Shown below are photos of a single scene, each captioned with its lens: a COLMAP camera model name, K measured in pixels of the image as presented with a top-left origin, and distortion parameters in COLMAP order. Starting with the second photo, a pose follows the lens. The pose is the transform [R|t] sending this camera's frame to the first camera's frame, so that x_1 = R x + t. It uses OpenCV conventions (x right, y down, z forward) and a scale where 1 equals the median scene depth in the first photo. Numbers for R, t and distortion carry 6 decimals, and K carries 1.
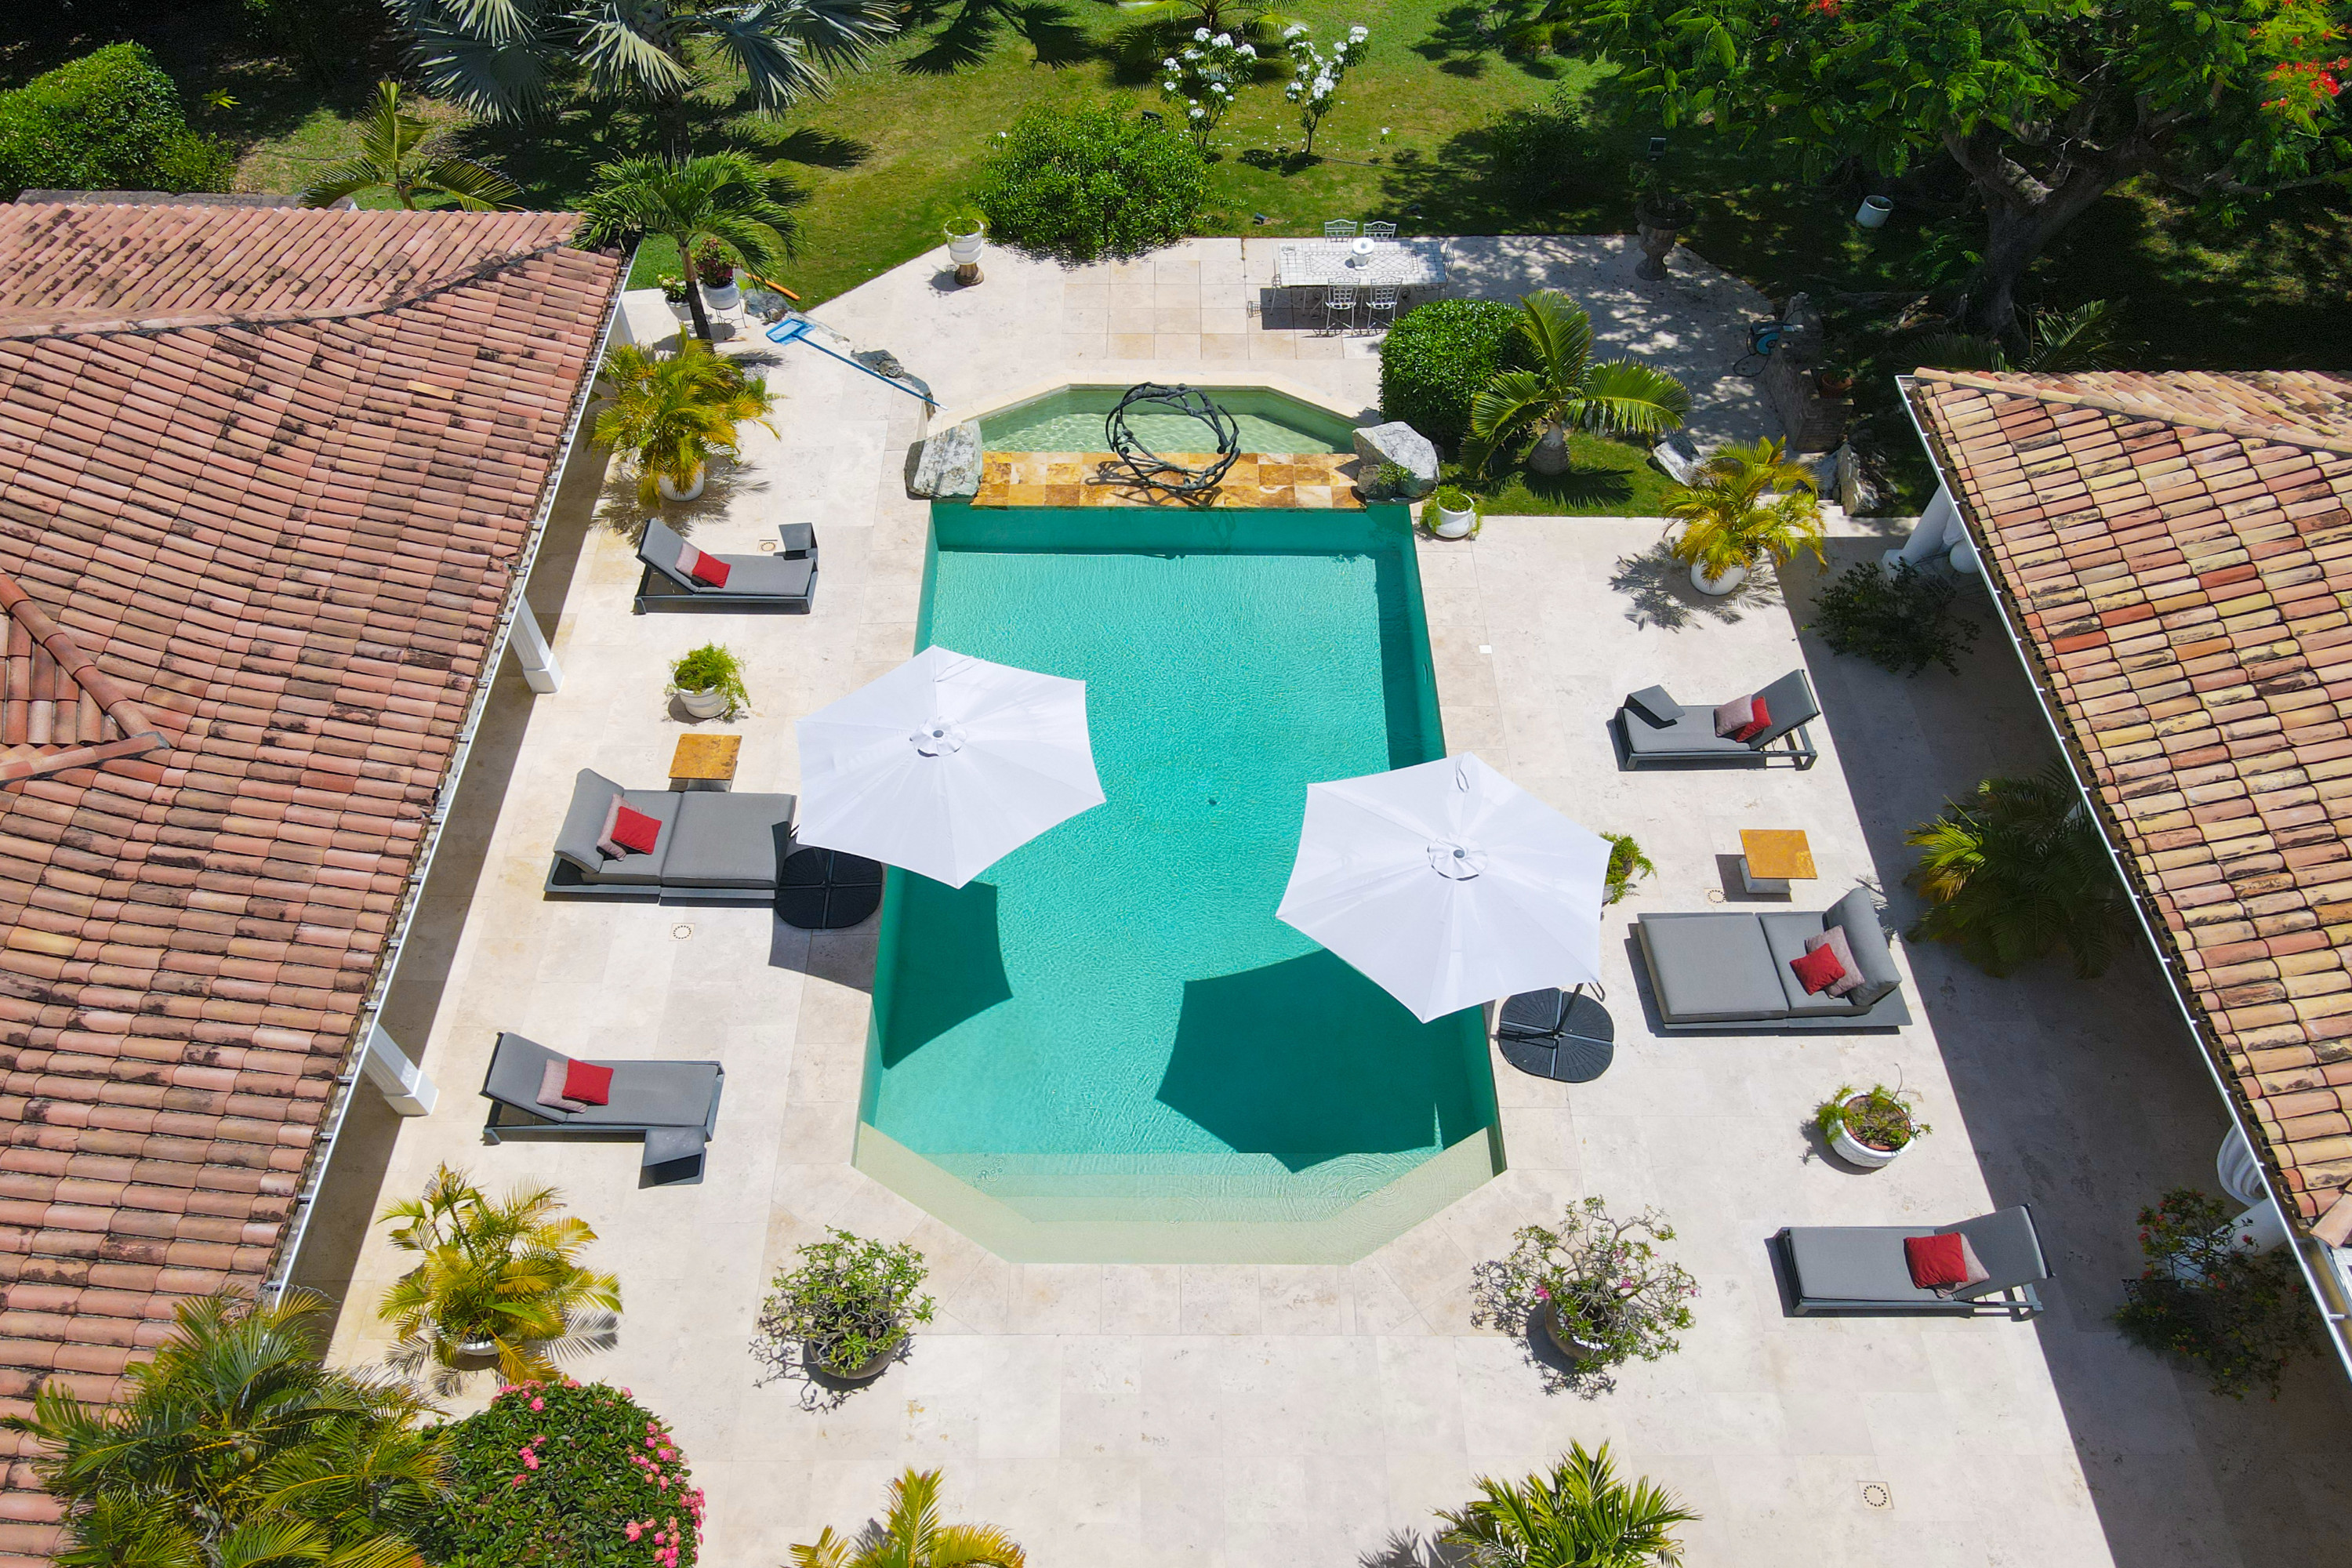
lens RADIAL K [[1543.9, 0, 1164.4], [0, 1543.9, 787.3], [0, 0, 1]] dist [0.006473, 0.007505]
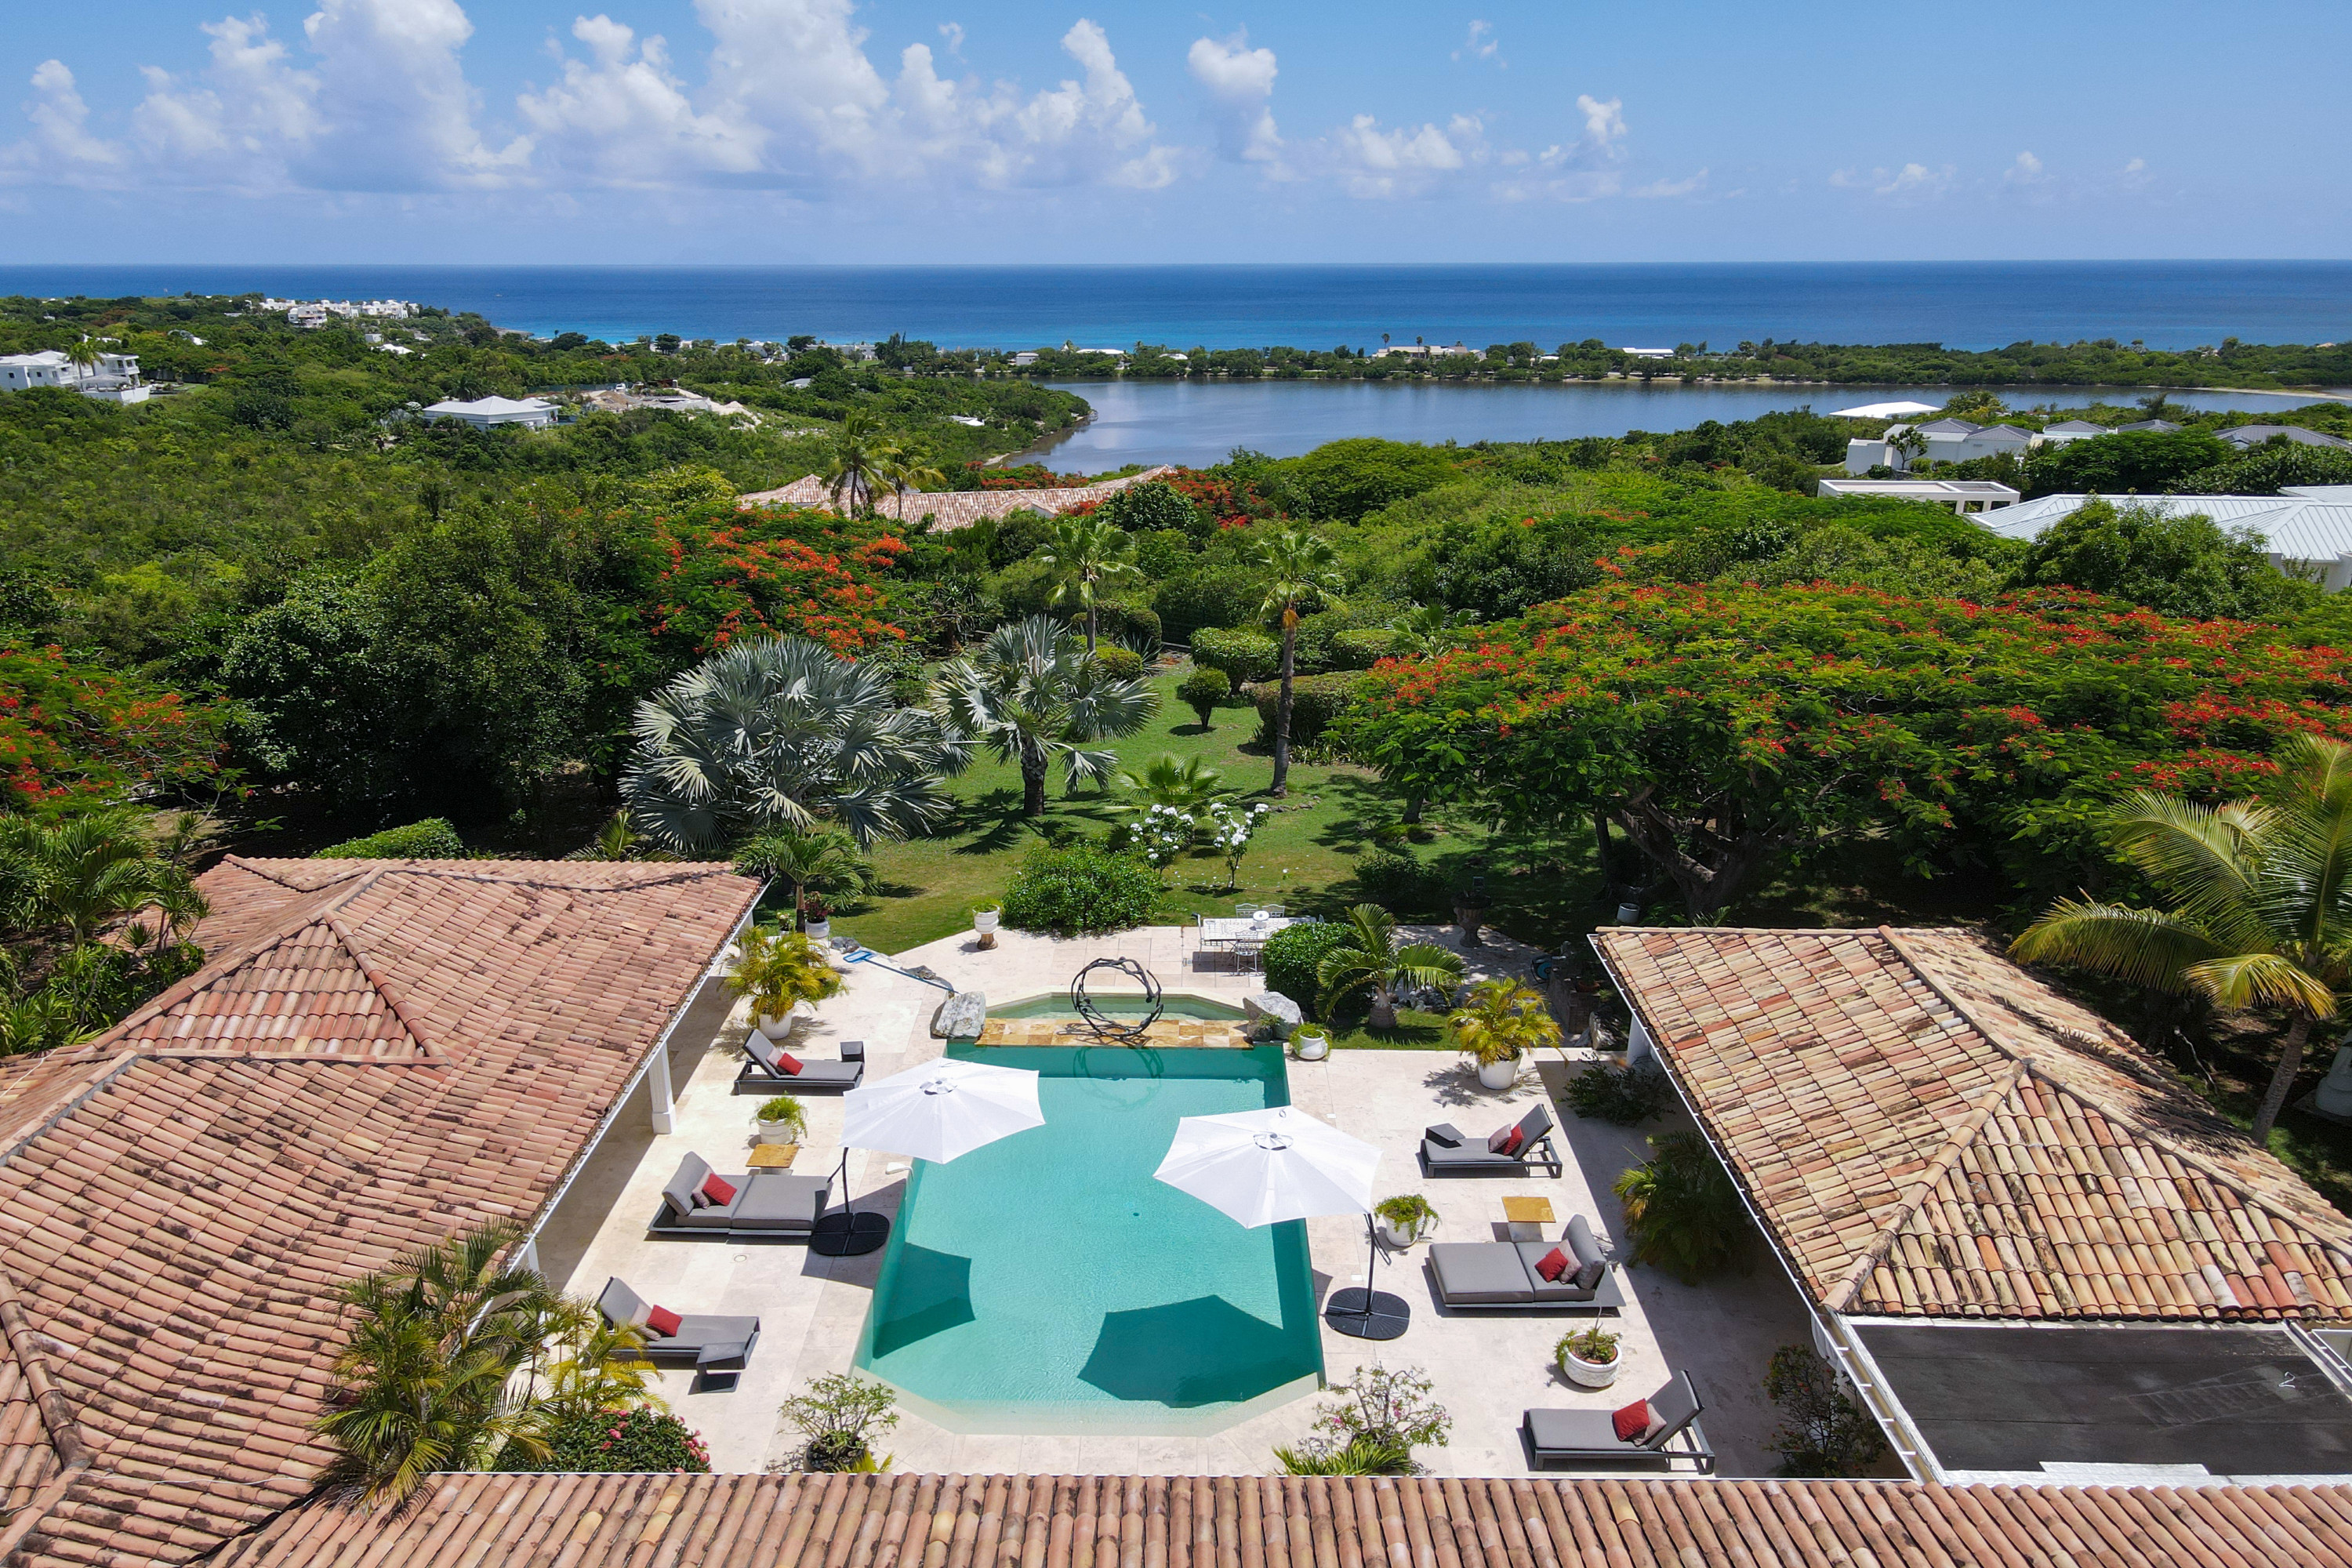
lens RADIAL K [[1563.7, 0, 1176.0], [0, 1563.7, 784.0], [0, 0, 1]] dist [0.011536, 0.006752]
pose [[0.999888, -0.003314, -0.014595, 0.100568], [-0.005525, 0.824549, -0.565764, 0.532536], [0.013909, 0.565781, 0.824438, -0.393561]]
